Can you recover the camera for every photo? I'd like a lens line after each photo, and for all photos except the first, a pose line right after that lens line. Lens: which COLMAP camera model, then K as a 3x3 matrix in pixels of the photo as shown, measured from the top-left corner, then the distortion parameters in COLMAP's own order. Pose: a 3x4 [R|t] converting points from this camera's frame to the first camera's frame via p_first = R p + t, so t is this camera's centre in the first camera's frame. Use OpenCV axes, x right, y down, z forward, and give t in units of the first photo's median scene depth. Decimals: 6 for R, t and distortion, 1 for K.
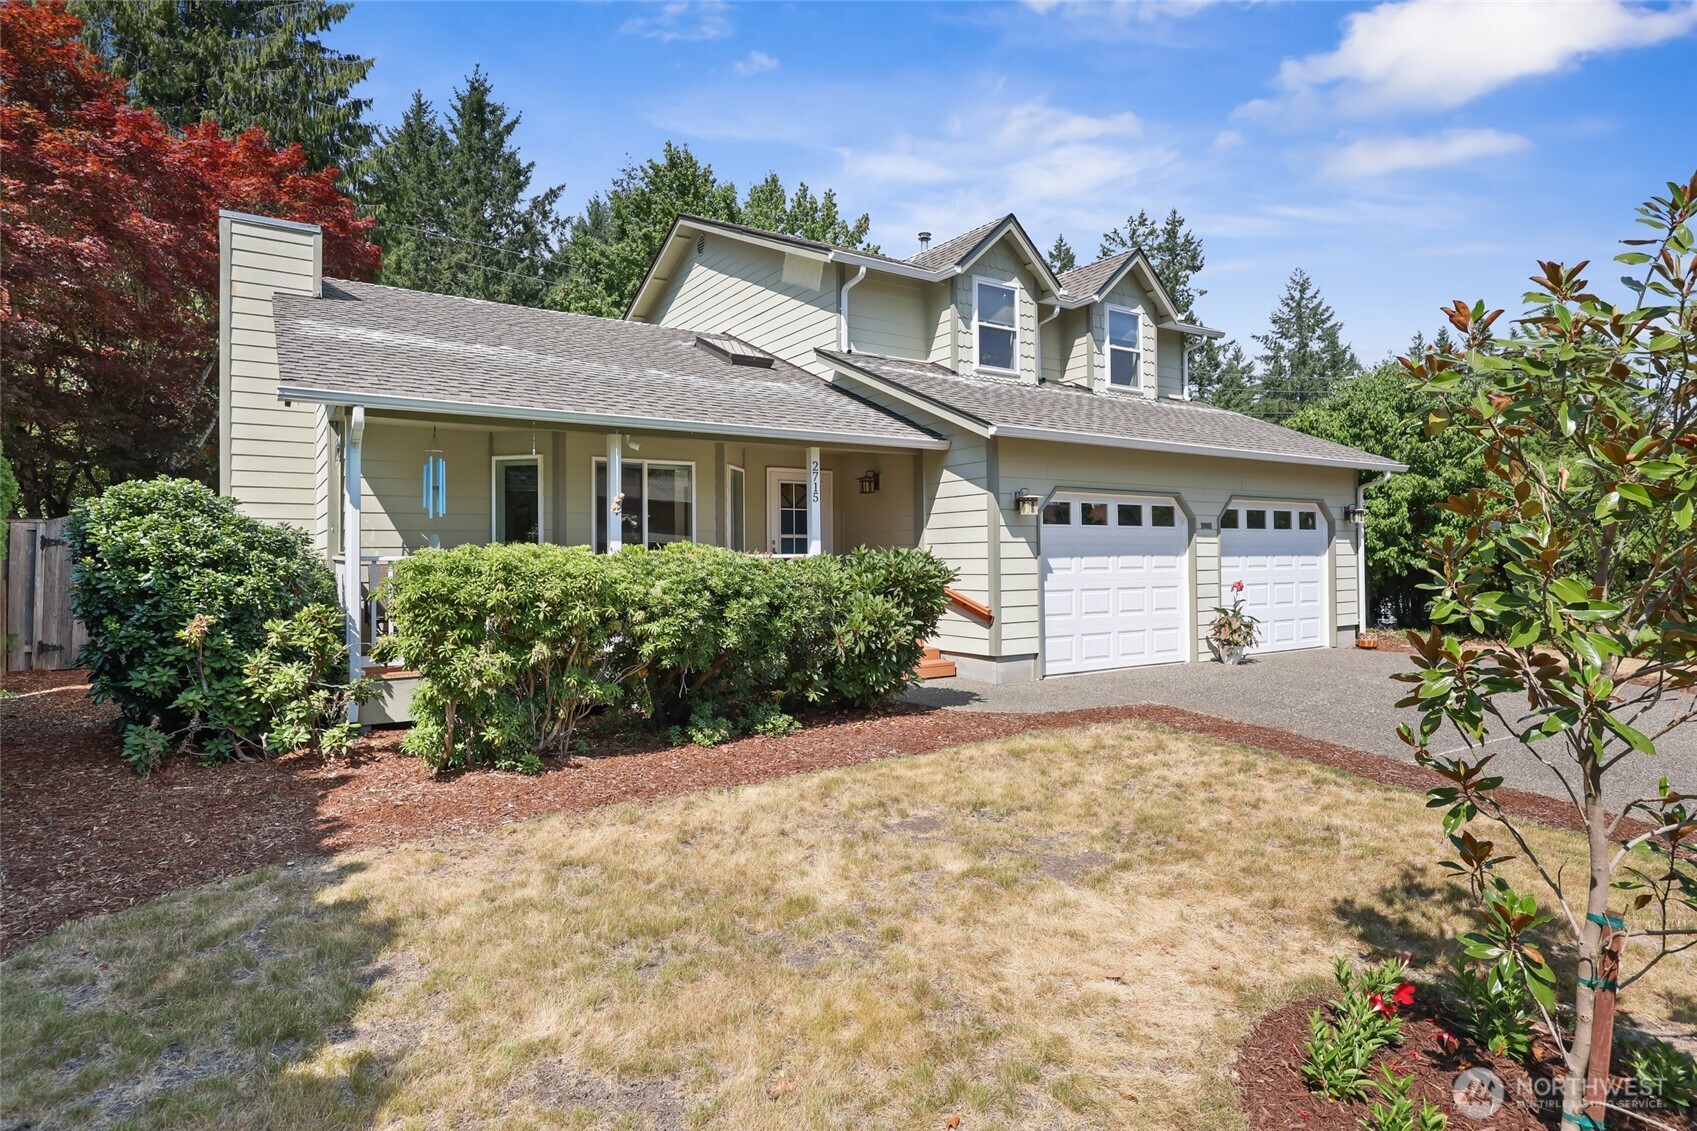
lens RADIAL K [[917.0, 0, 851.4], [0, 917.0, 550.3], [0, 0, 1]] dist [0.002341, 0.000760]
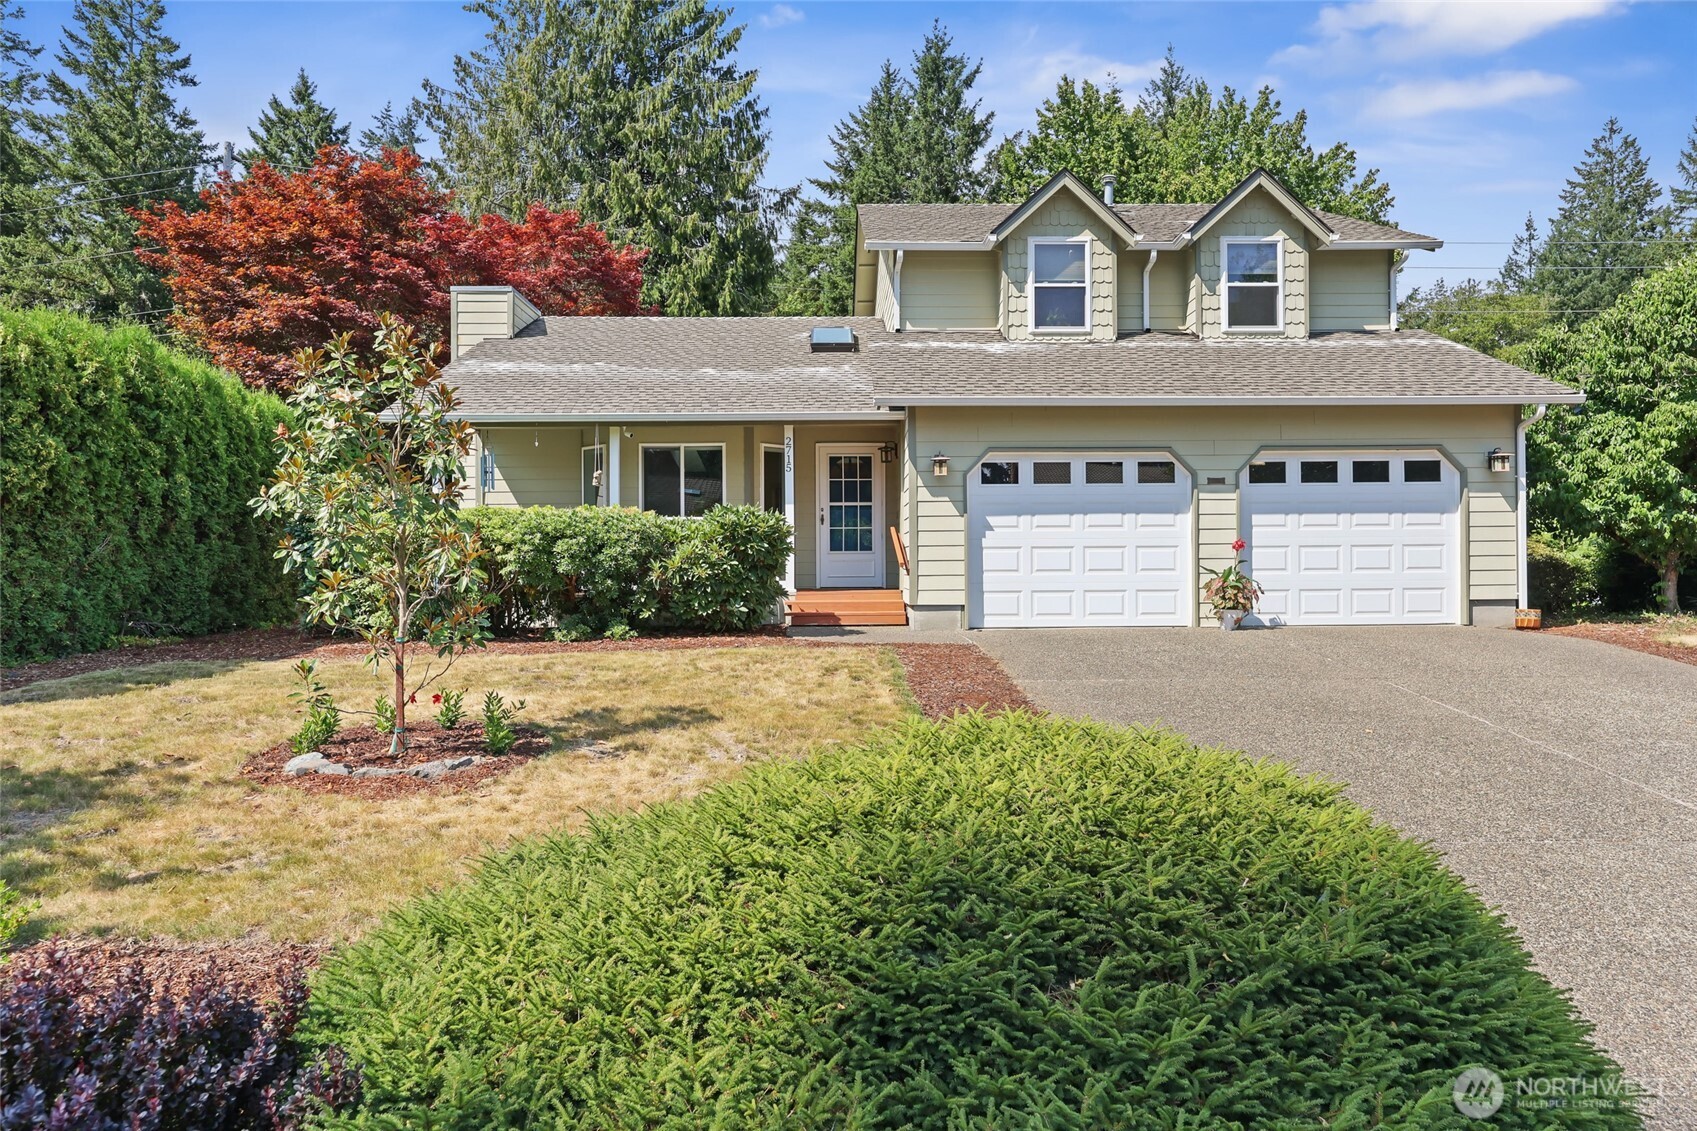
lens RADIAL K [[1146.4, 0, 855.3], [0, 1146.4, 562.3], [0, 0, 1]] dist [0.011666, -0.010081]
pose [[0.848039, -0.000037, -0.529934, 0.686694], [0.005831, 0.999940, 0.009261, 0.042084], [0.529902, -0.010944, 0.847988, -0.168724]]
